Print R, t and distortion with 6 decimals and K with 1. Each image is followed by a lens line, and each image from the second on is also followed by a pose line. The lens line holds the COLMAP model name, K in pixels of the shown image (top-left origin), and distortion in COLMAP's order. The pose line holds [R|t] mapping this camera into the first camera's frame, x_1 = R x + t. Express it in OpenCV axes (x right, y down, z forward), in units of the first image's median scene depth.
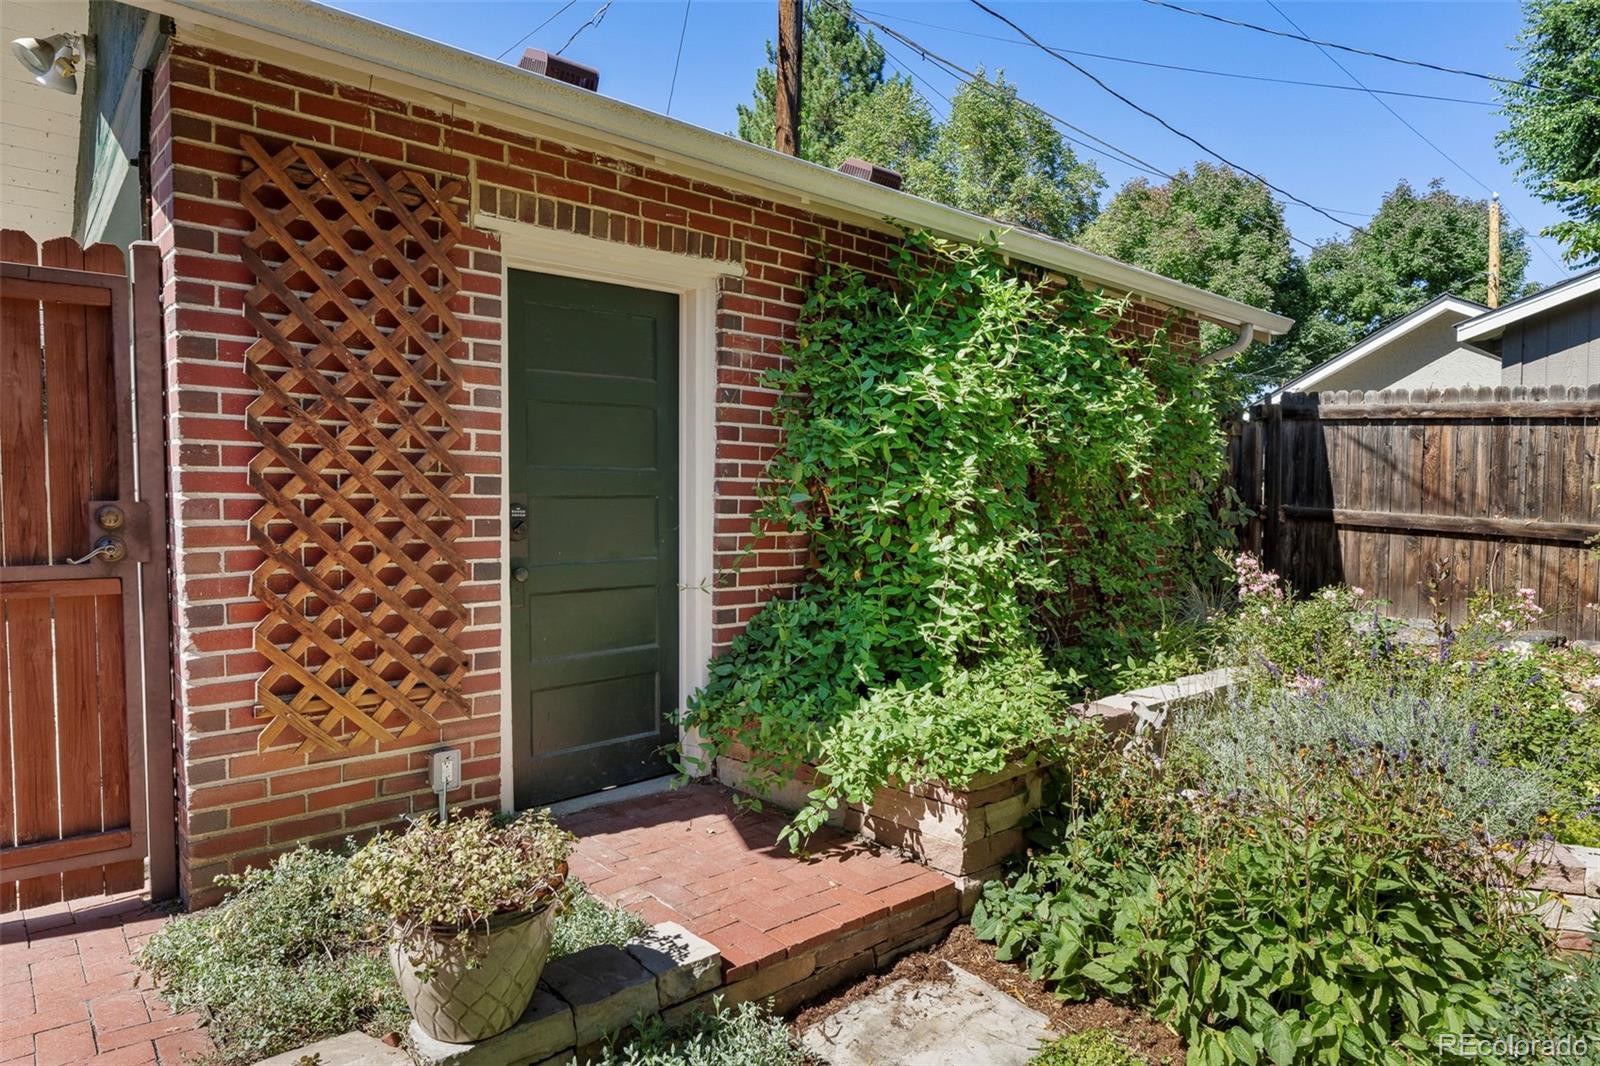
lens RADIAL K [[944.1, 0, 805.2], [0, 944.1, 540.6], [0, 0, 1]] dist [-0.002688, 0.003108]
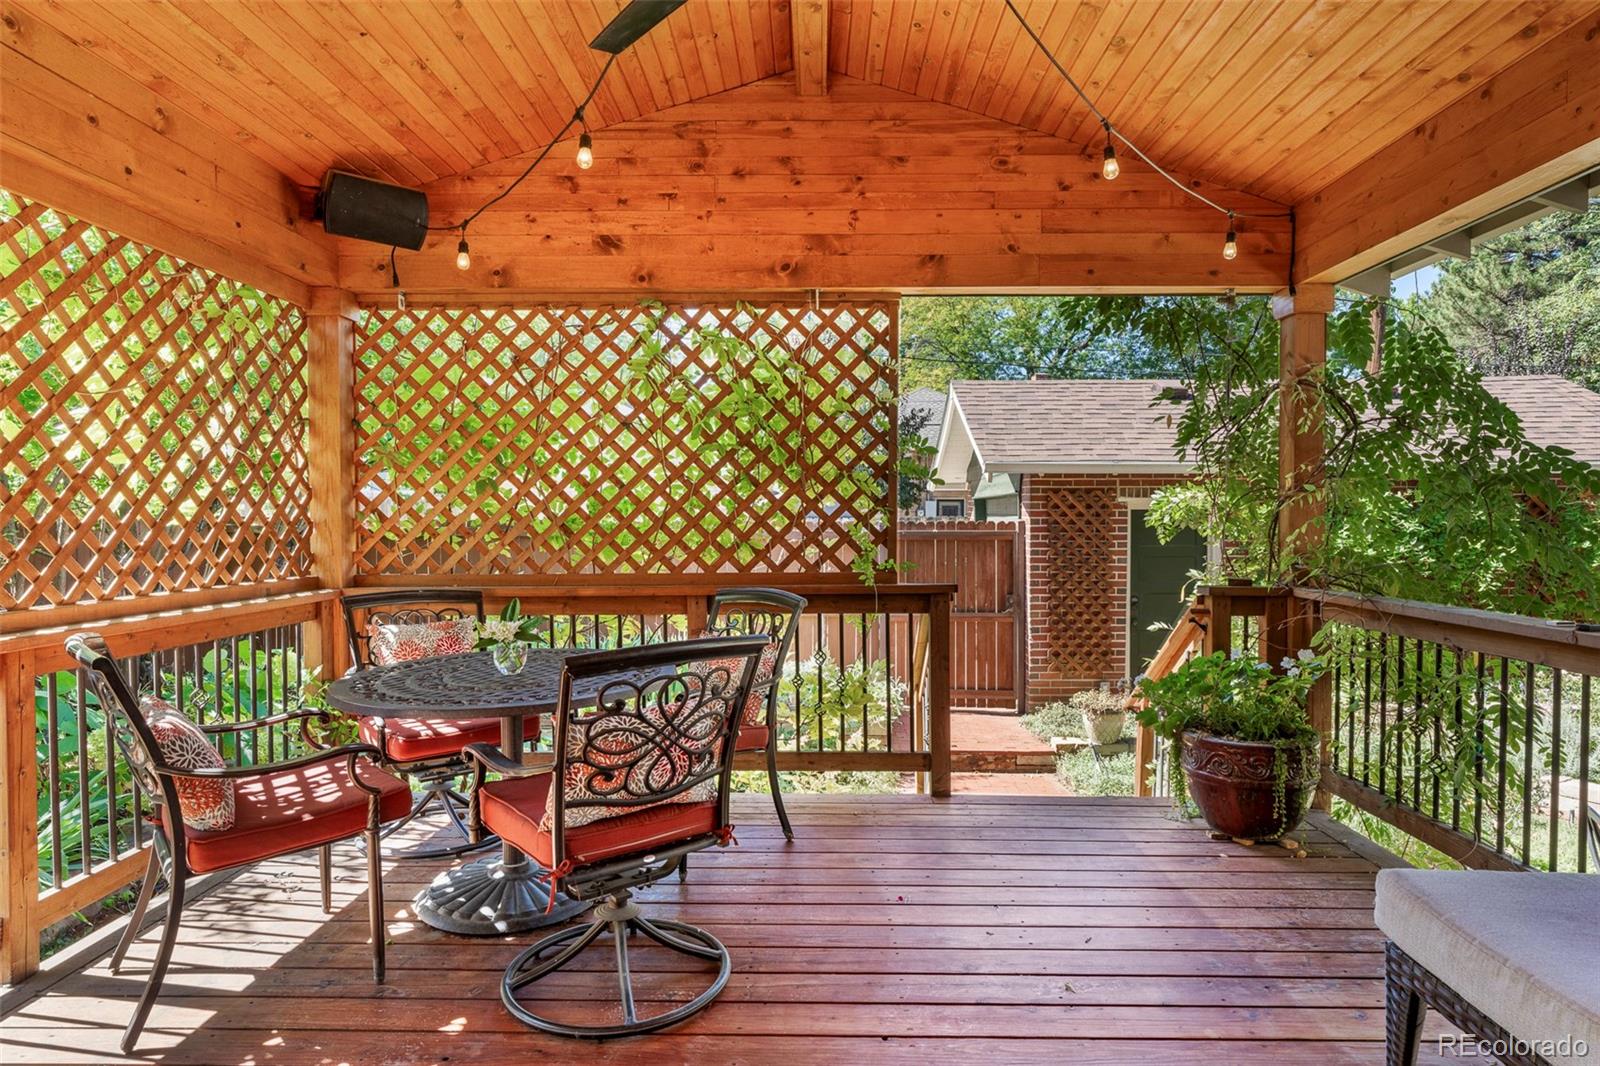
lens RADIAL K [[902.6, 0, 801.0], [0, 902.6, 531.5], [0, 0, 1]] dist [0.000372, 0.000272]
pose [[0.737078, 0.006626, -0.675775, 0.897988], [-0.026262, 0.999477, -0.018844, -0.183911], [0.675297, 0.031636, 0.736867, -1.892797]]
